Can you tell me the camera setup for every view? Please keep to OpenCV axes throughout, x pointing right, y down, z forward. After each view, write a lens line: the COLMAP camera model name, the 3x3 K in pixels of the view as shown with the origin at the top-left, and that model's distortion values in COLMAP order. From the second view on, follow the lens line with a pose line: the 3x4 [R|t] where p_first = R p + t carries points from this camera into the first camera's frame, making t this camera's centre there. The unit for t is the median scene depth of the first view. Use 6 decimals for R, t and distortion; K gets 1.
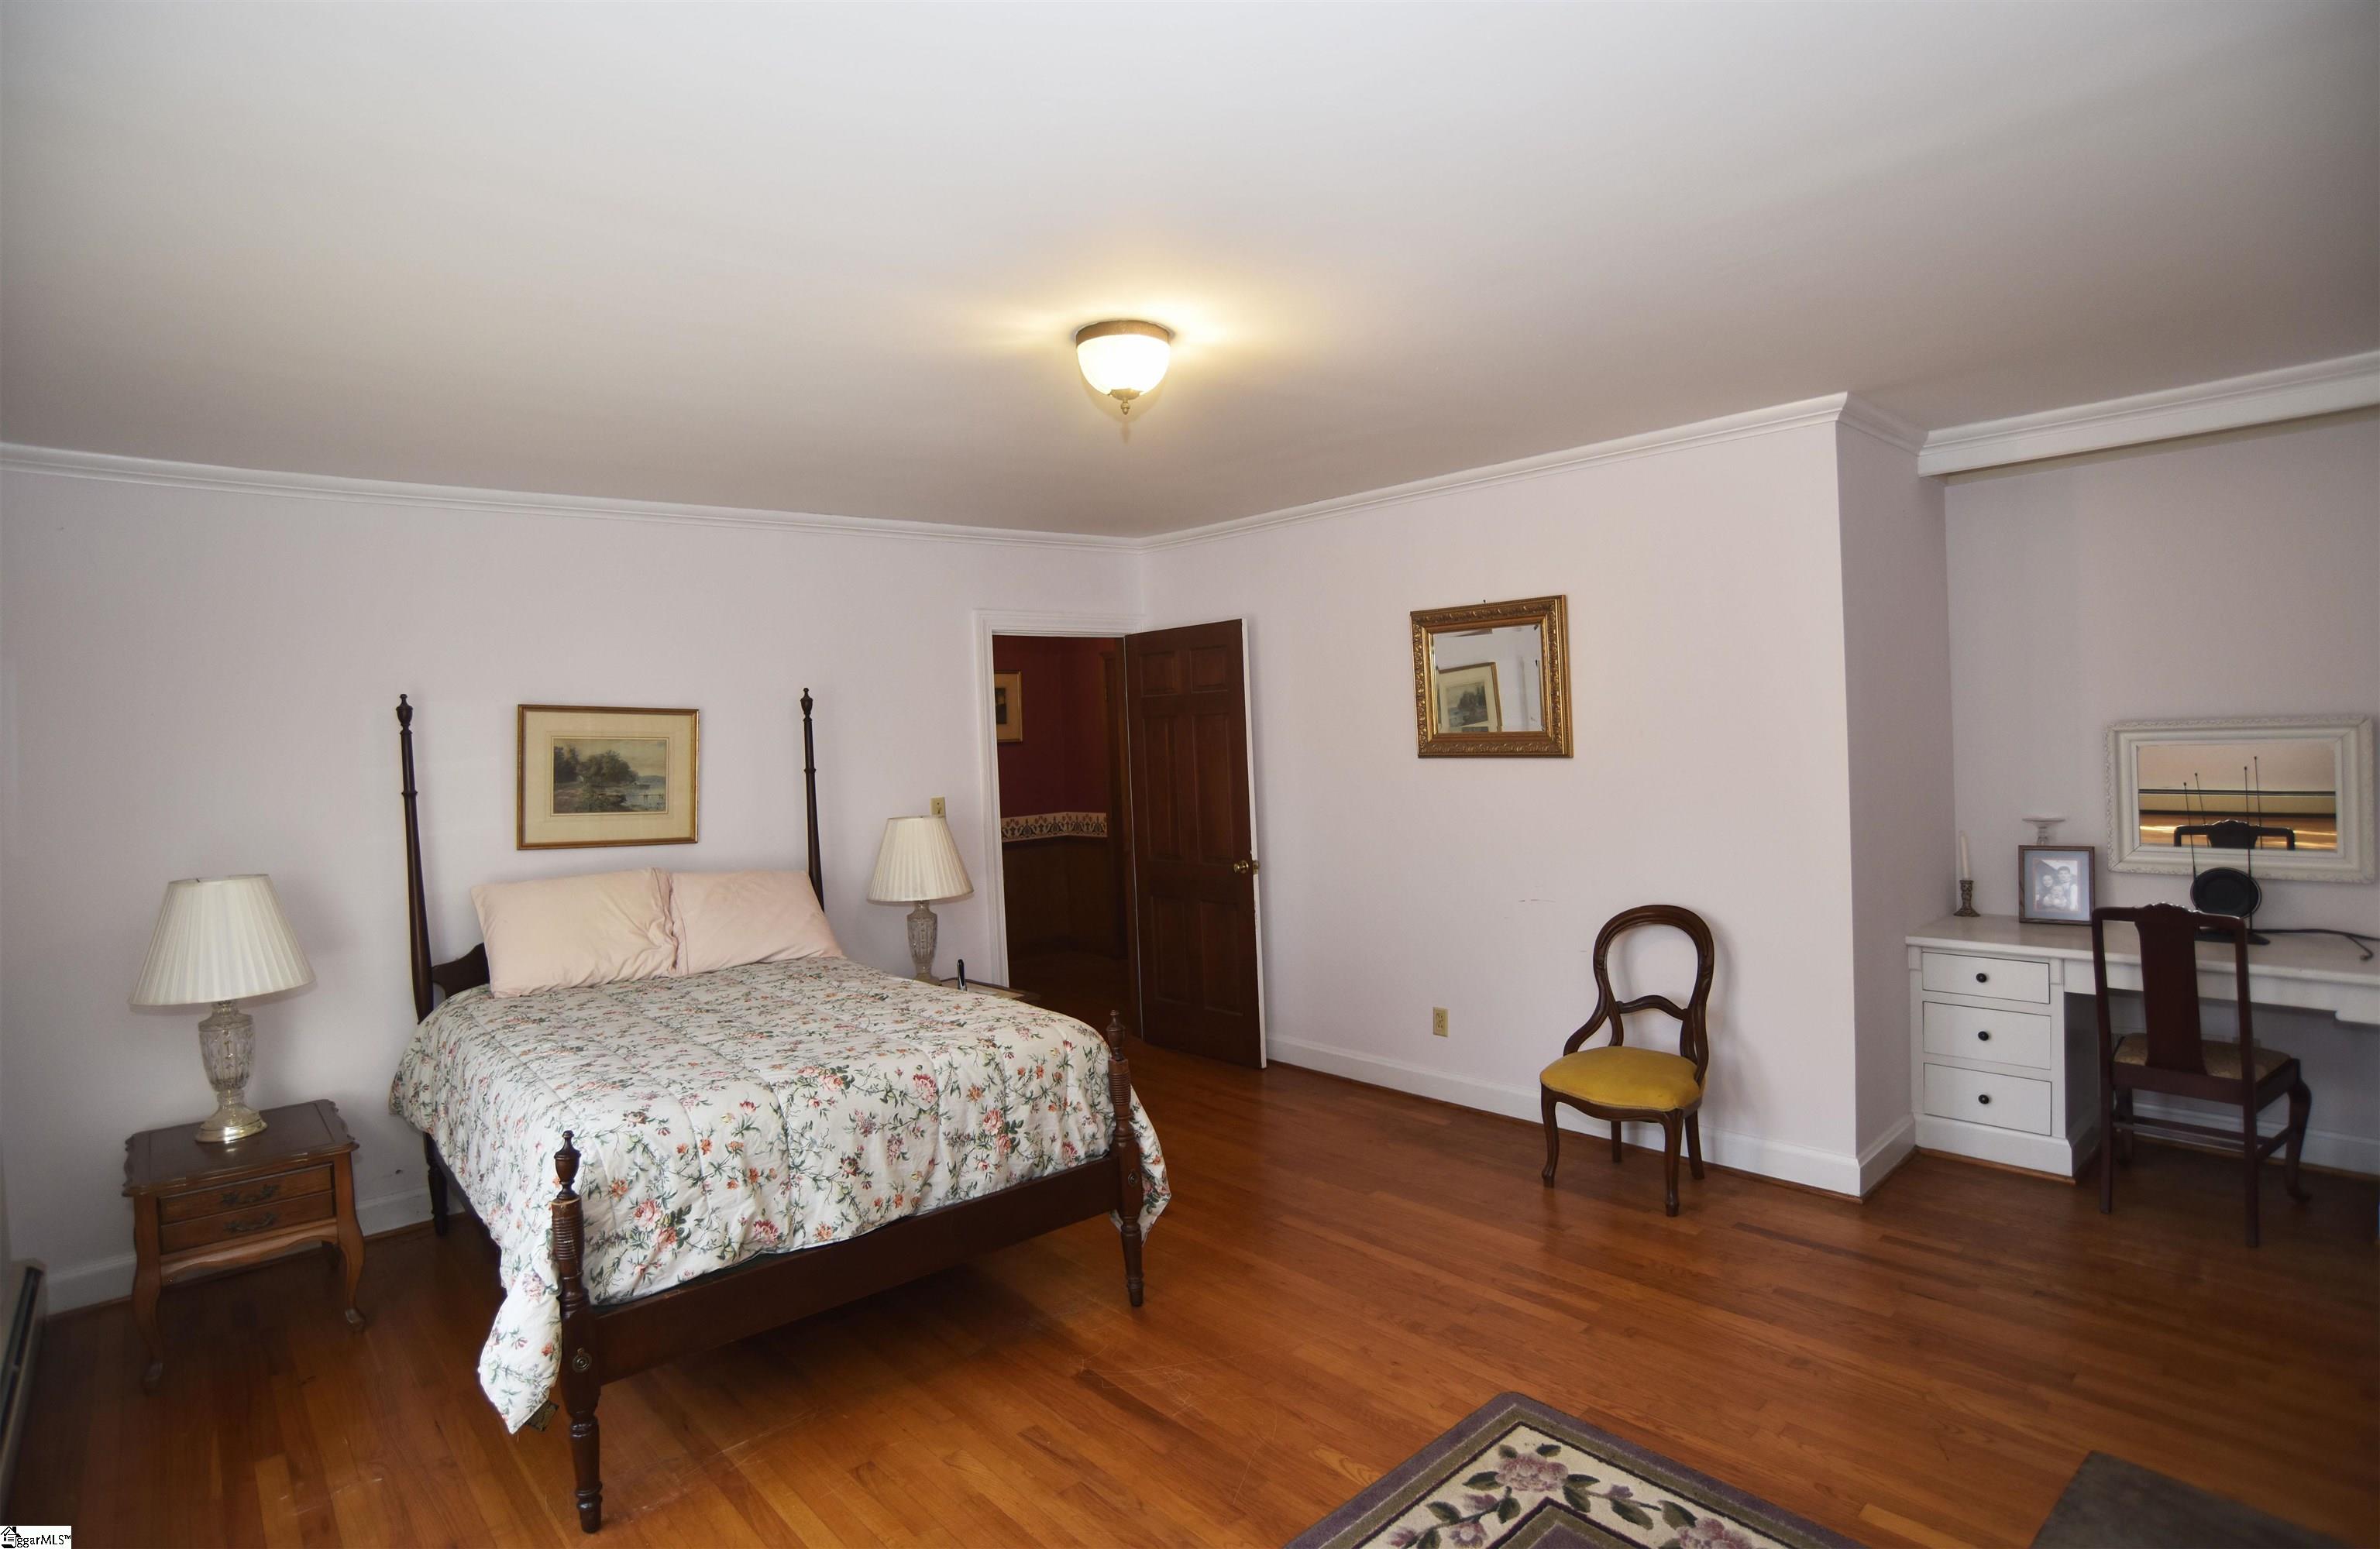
lens RADIAL K [[1200.6, 0, 1190.0], [0, 1200.6, 774.5], [0, 0, 1]] dist [-0.044747, 0.000623]
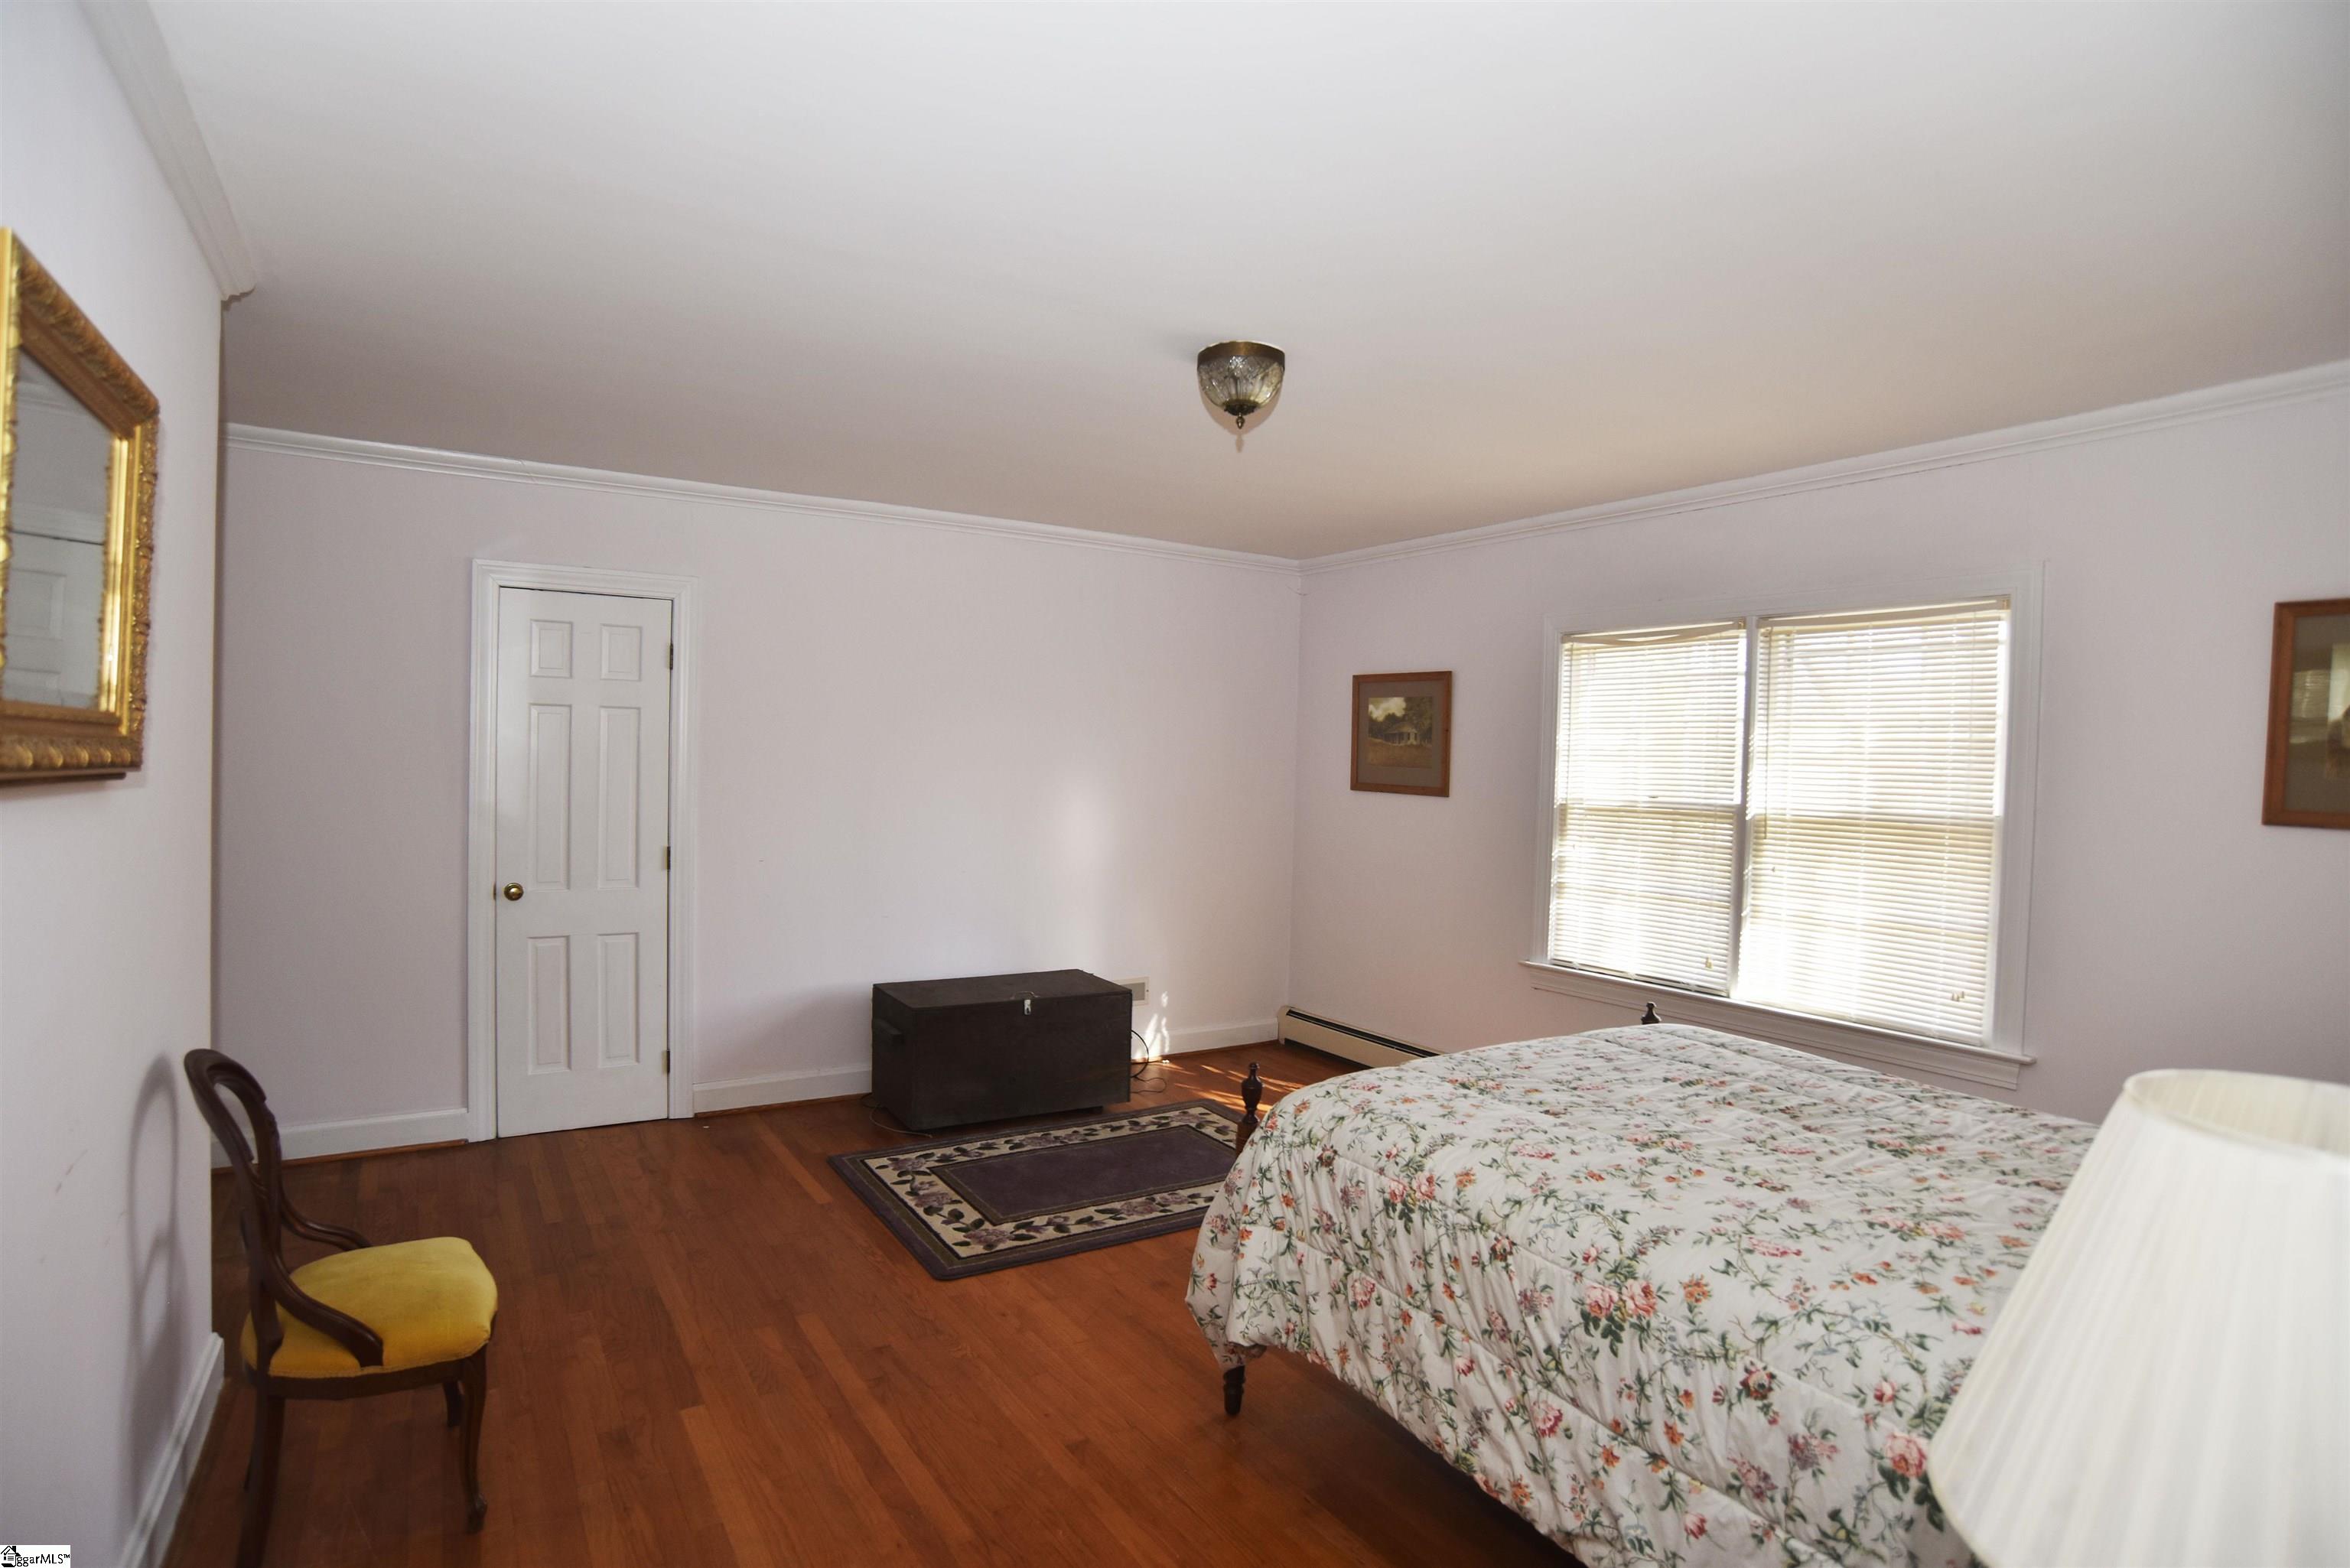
lens RADIAL K [[1194.6, 0, 1166.6], [0, 1194.6, 785.7], [0, 0, 1]] dist [-0.104500, 0.052446]
pose [[-0.983803, 0.012479, 0.178818, -0.142740], [0.022490, 0.998284, 0.054069, -0.033212], [-0.177836, 0.057215, -0.982395, 1.685161]]
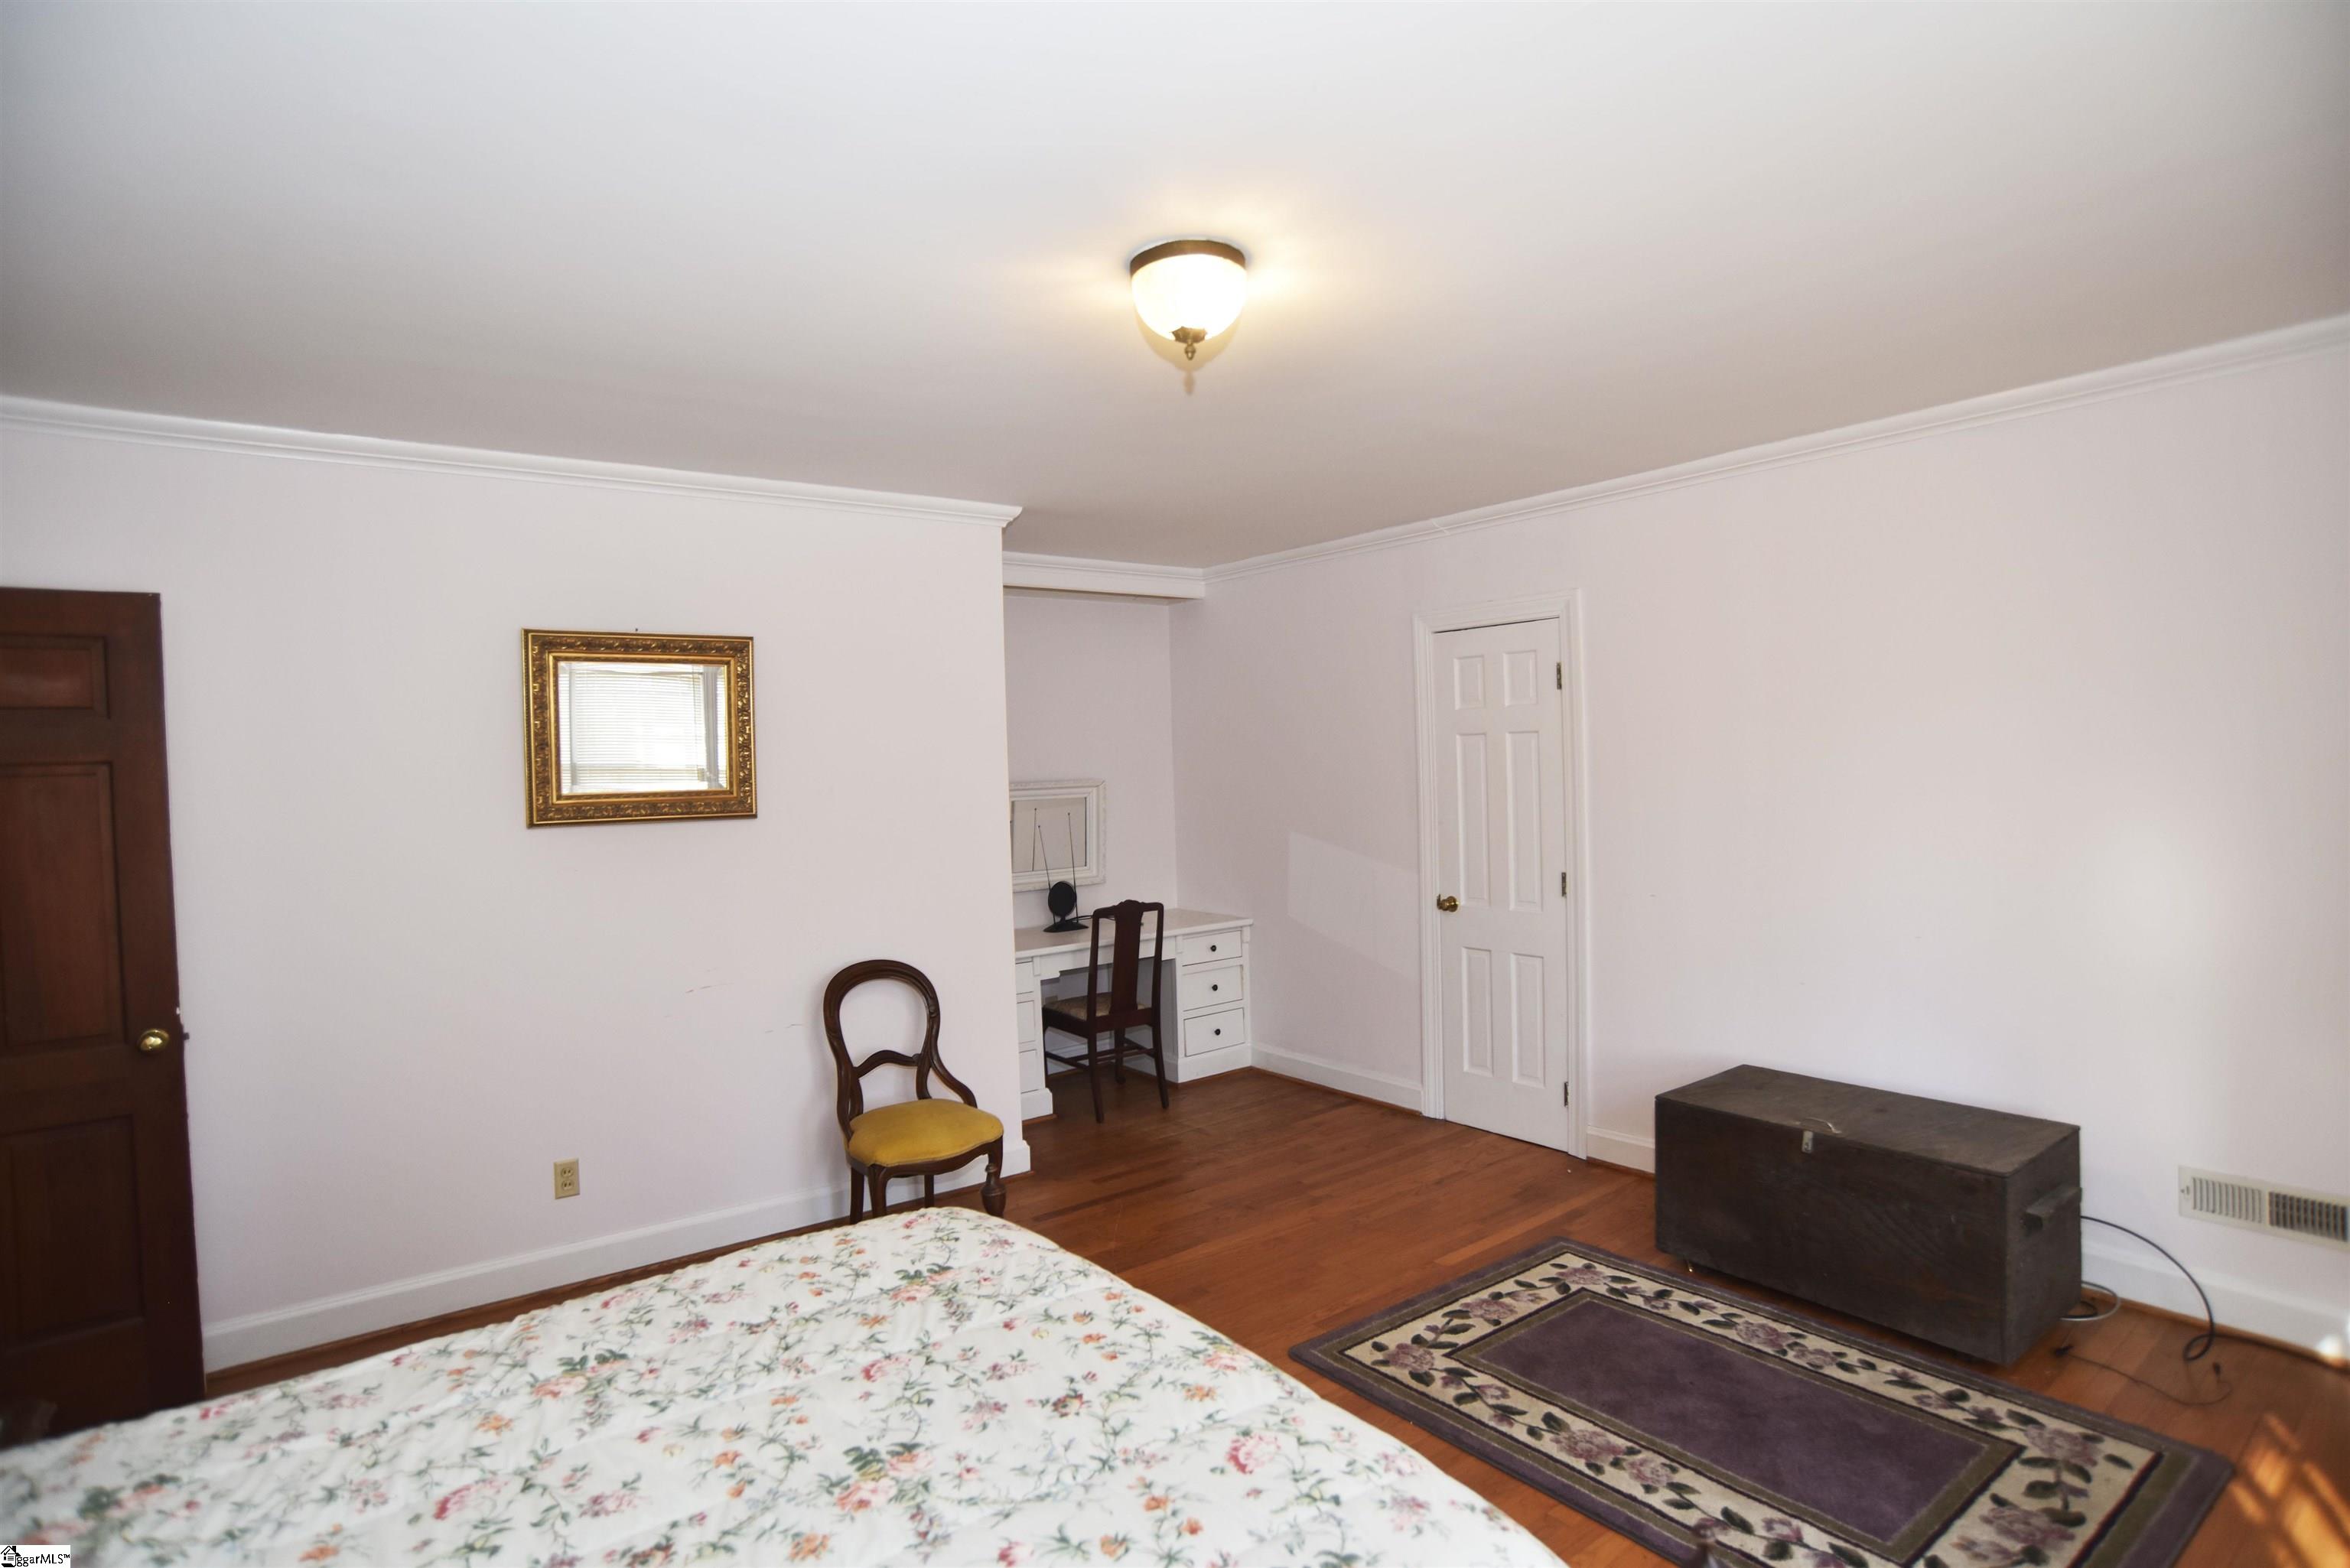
lens RADIAL K [[1194.6, 0, 1166.6], [0, 1194.6, 785.7], [0, 0, 1]] dist [-0.104500, 0.052446]
pose [[0.090801, 0.017803, 0.995710, -0.683375], [0.065680, 0.997556, -0.023825, 0.003628], [-0.993701, 0.067562, 0.089410, 0.782619]]
